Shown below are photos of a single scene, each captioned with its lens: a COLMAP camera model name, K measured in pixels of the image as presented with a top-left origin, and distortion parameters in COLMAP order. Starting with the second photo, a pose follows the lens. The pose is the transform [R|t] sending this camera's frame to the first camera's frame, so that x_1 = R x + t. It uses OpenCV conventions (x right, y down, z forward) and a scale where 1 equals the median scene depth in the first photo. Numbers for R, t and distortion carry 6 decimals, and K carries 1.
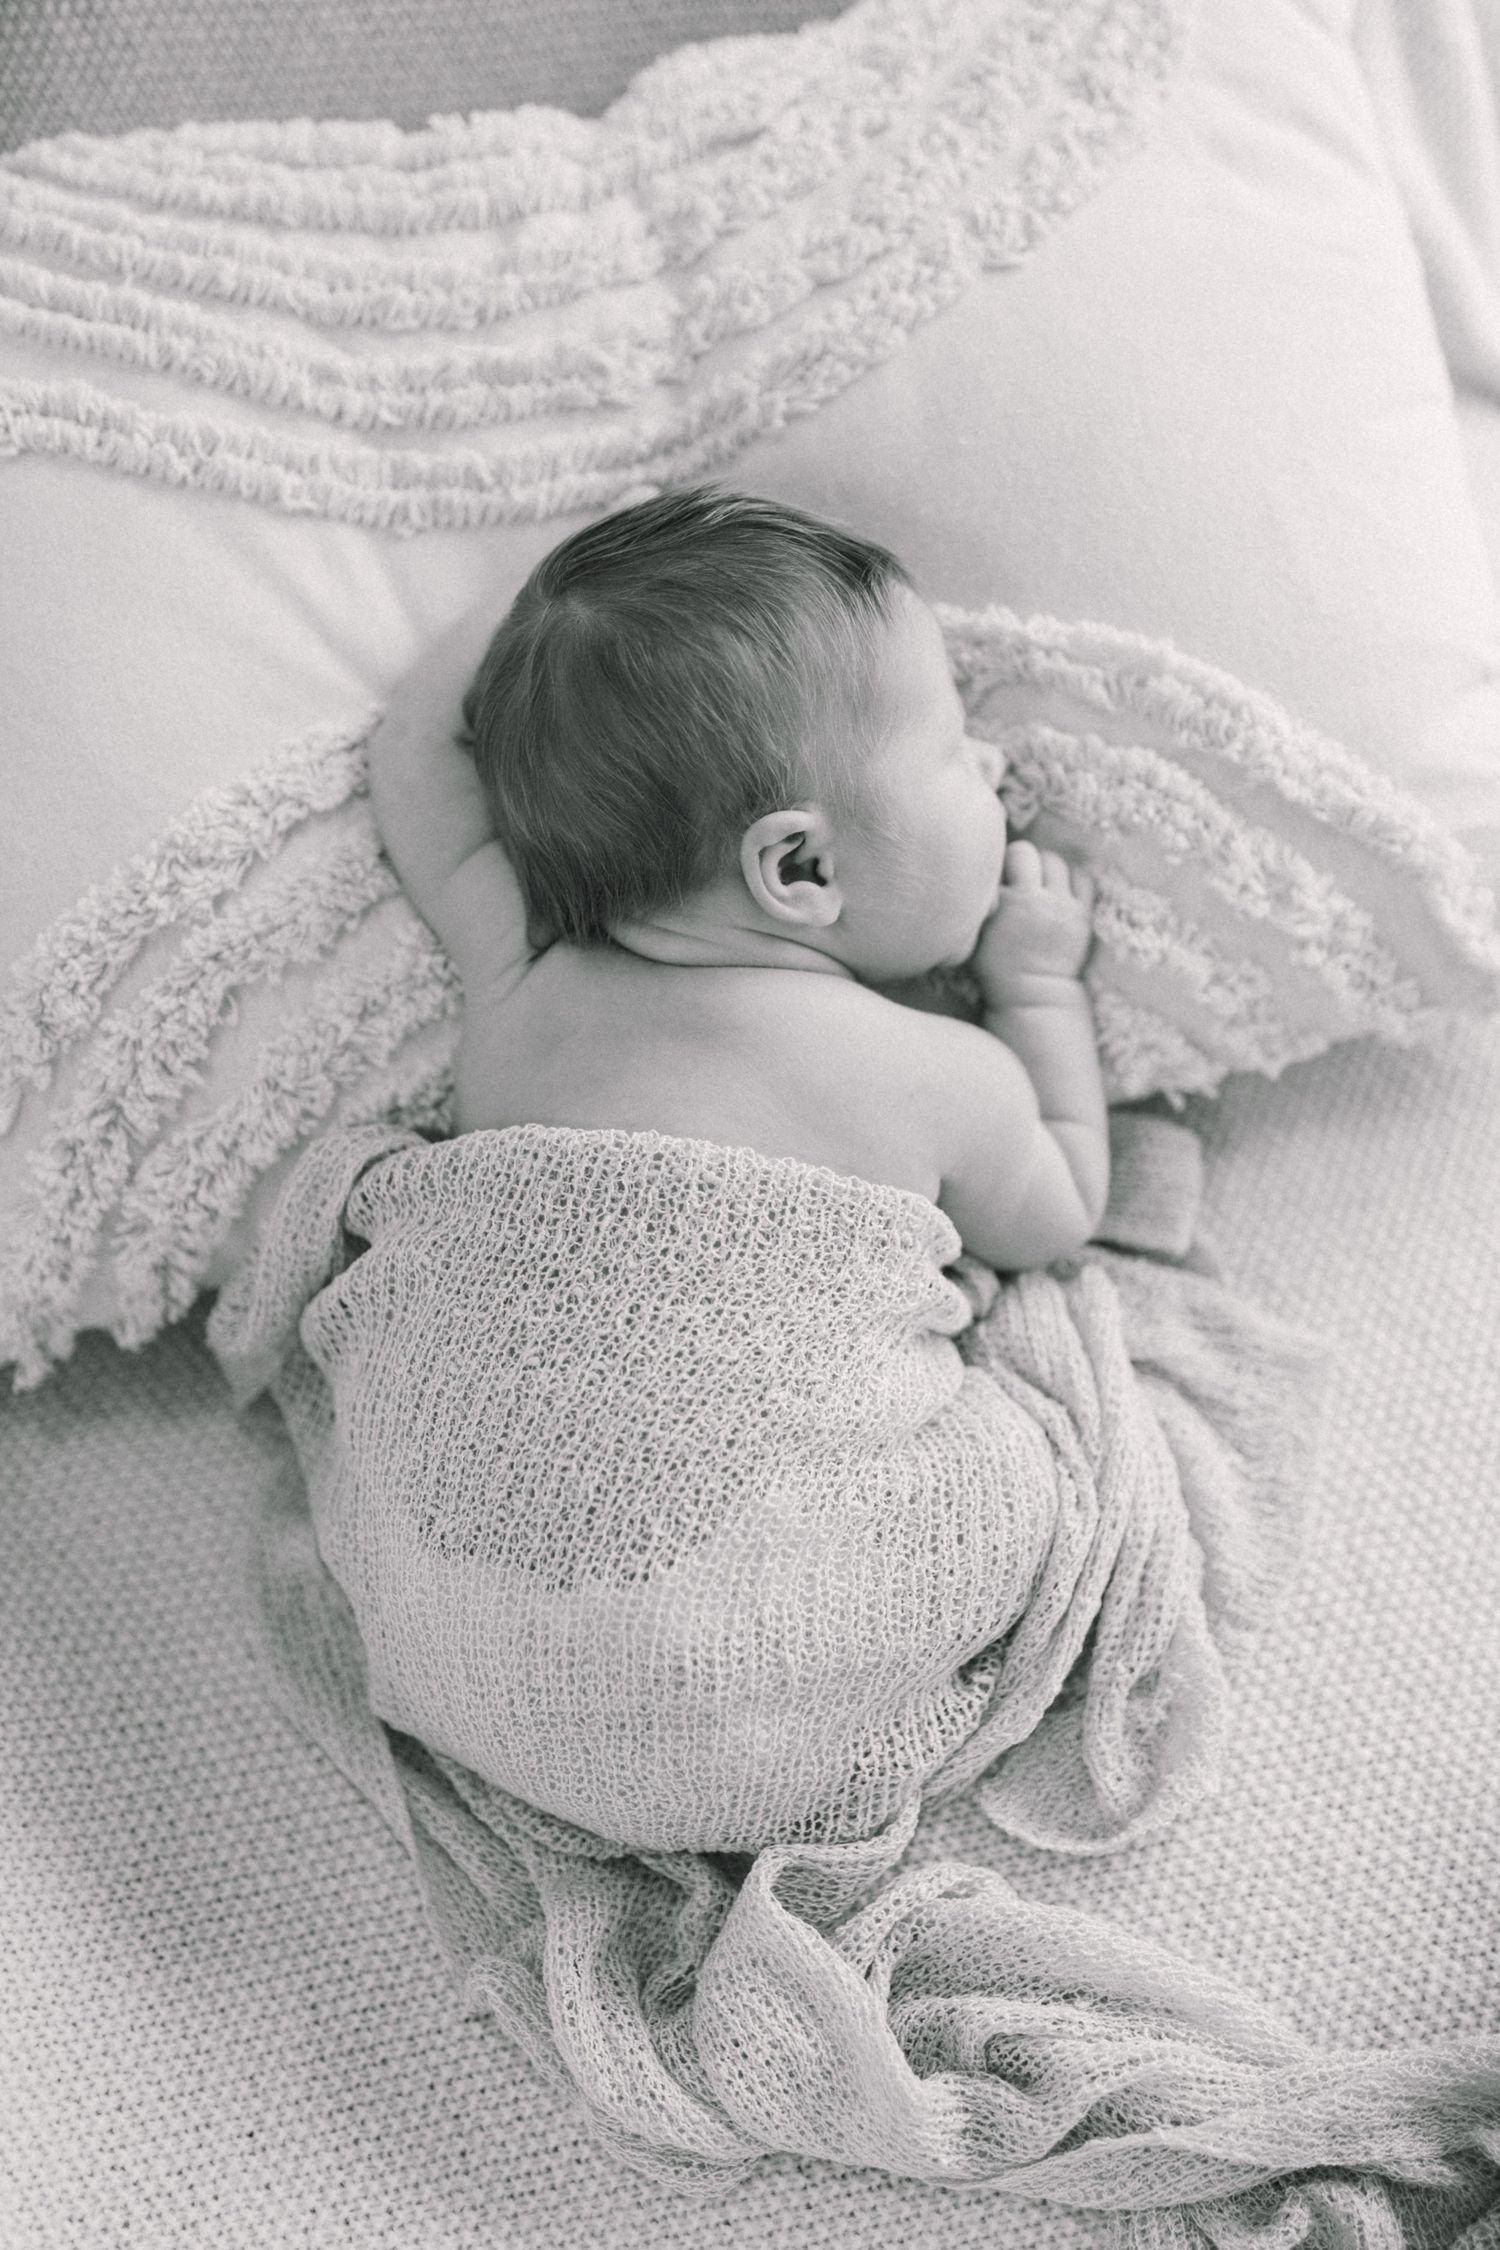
lens RADIAL K [[2302.6, 0, 750.2], [0, 2302.6, 1124.9], [0, 0, 1]] dist [-0.024176, 0.000000]
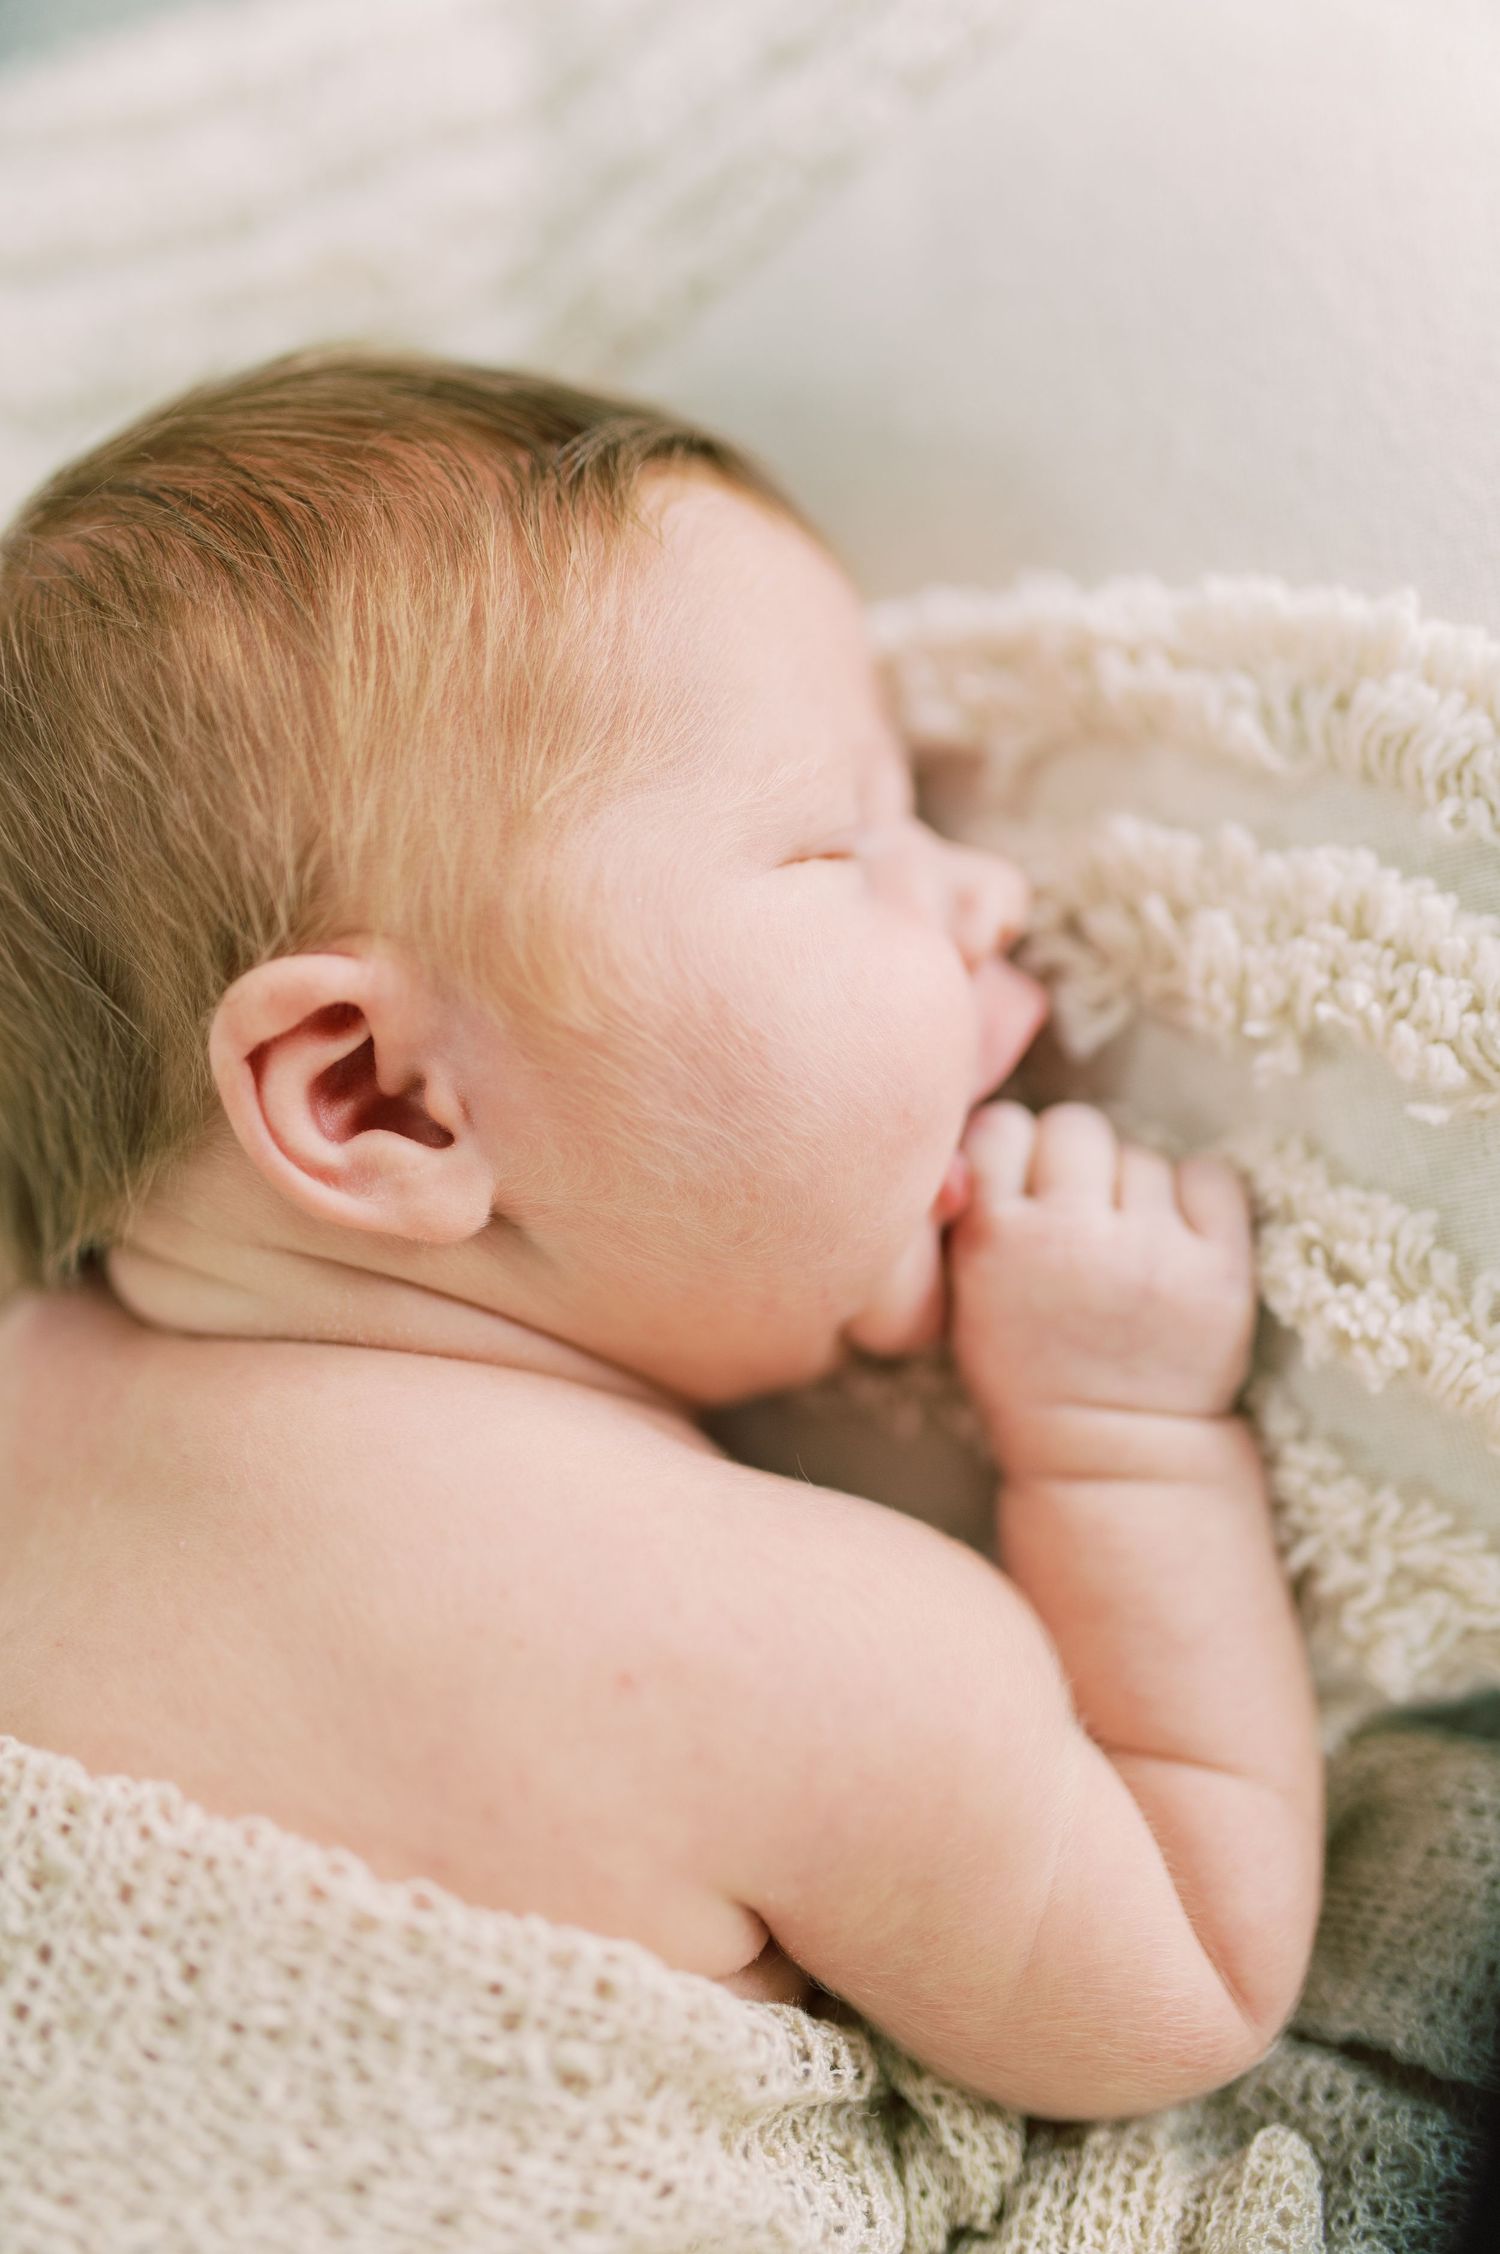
lens RADIAL K [[2306.6, 0, 749.4], [0, 2306.6, 1128.8], [0, 0, 1]] dist [-0.024176, 0.000000]
pose [[0.936625, -0.013748, -0.350064, 0.214522], [-0.060300, 0.977990, -0.199747, -0.025250], [0.345106, 0.208197, 0.915181, 0.595029]]
